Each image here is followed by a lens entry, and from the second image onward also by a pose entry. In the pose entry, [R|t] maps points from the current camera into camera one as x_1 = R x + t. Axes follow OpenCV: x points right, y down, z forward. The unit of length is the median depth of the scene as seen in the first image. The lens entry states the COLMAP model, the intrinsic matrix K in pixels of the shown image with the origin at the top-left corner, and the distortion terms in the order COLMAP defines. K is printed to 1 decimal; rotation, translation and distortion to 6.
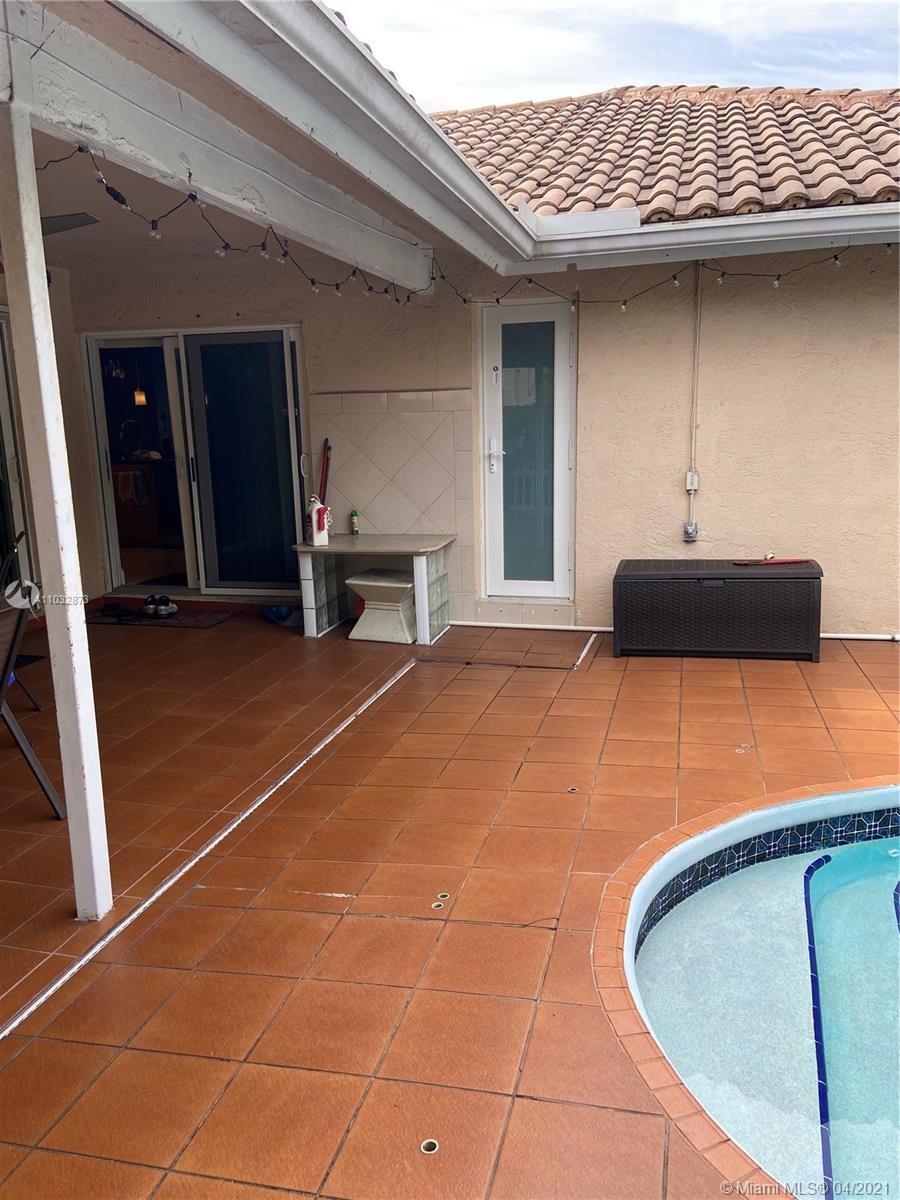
lens RADIAL K [[906.0, 0, 450.0], [0, 906.0, 600.0], [0, 0, 1]] dist [0.120216, -0.143835]
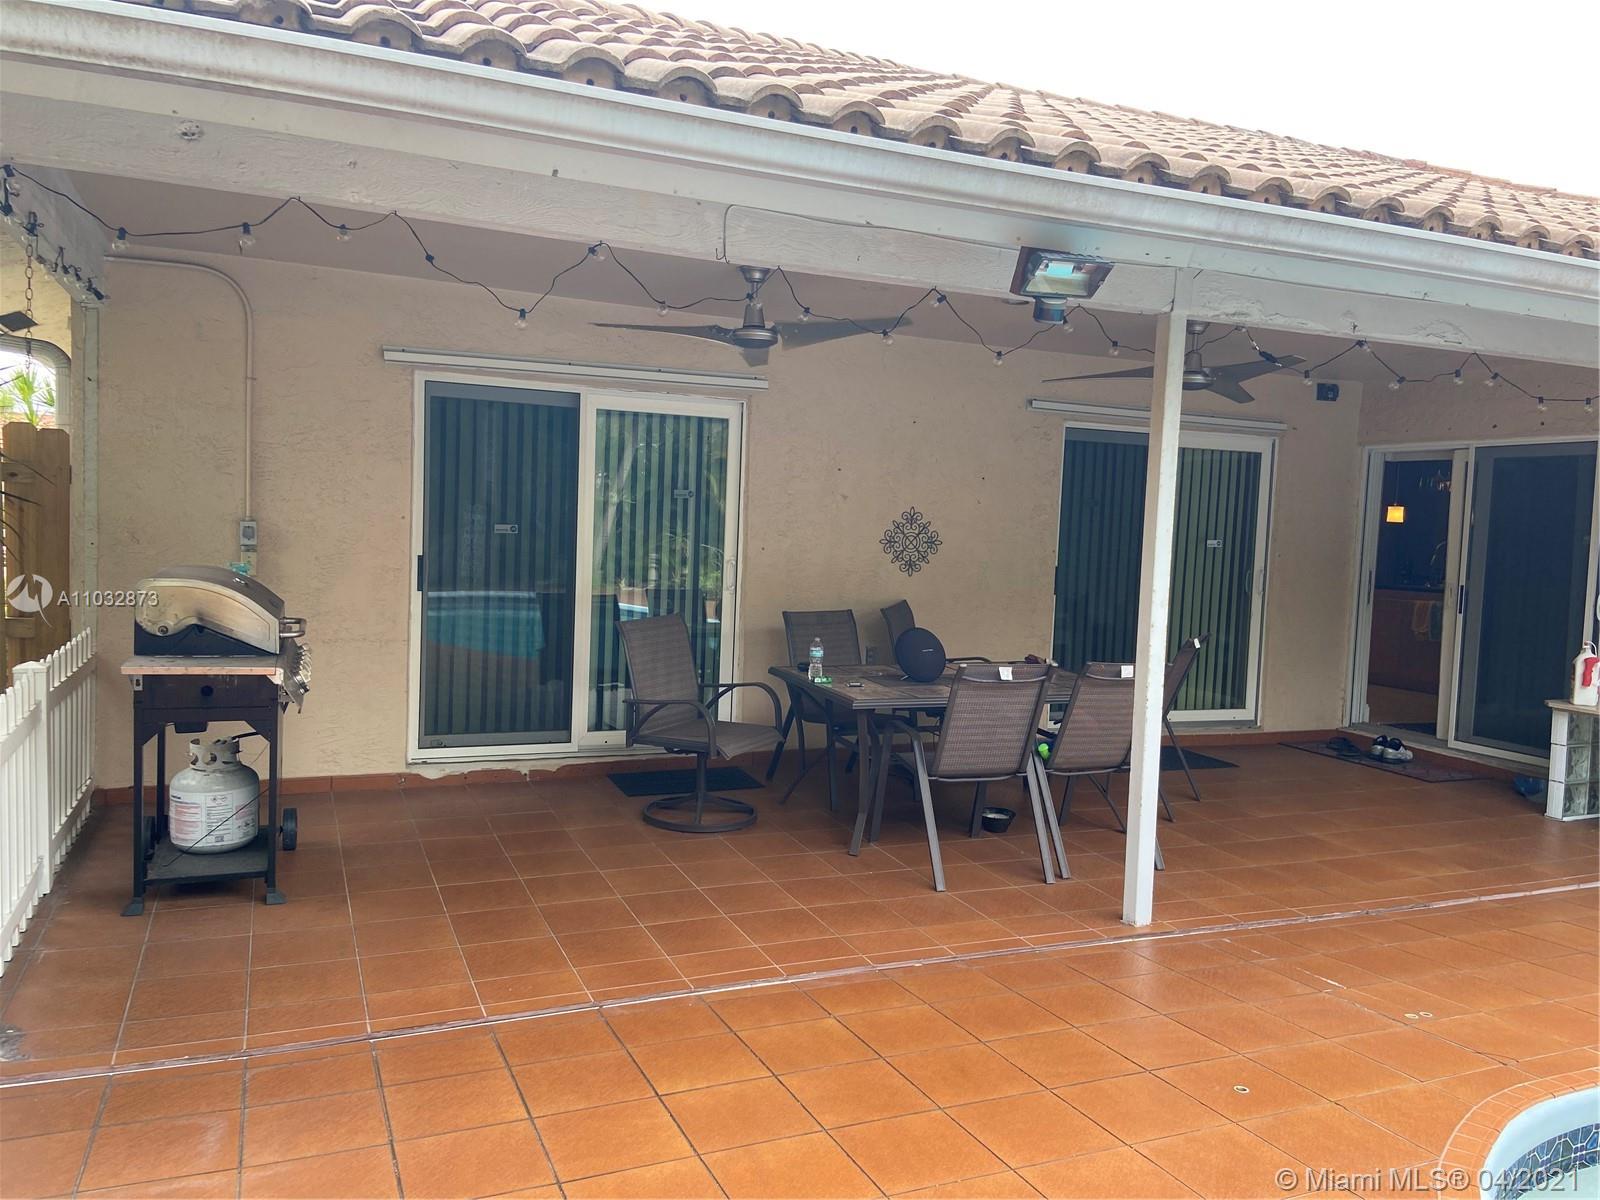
lens RADIAL K [[1207.9, 0, 800.0], [0, 1207.9, 600.0], [0, 0, 1]] dist [0.120216, -0.143835]
pose [[0.618955, 0.099970, -0.779038, 0.256113], [-0.208262, 0.977252, -0.040061, 0.034623], [0.757312, 0.187040, 0.625695, -0.198504]]
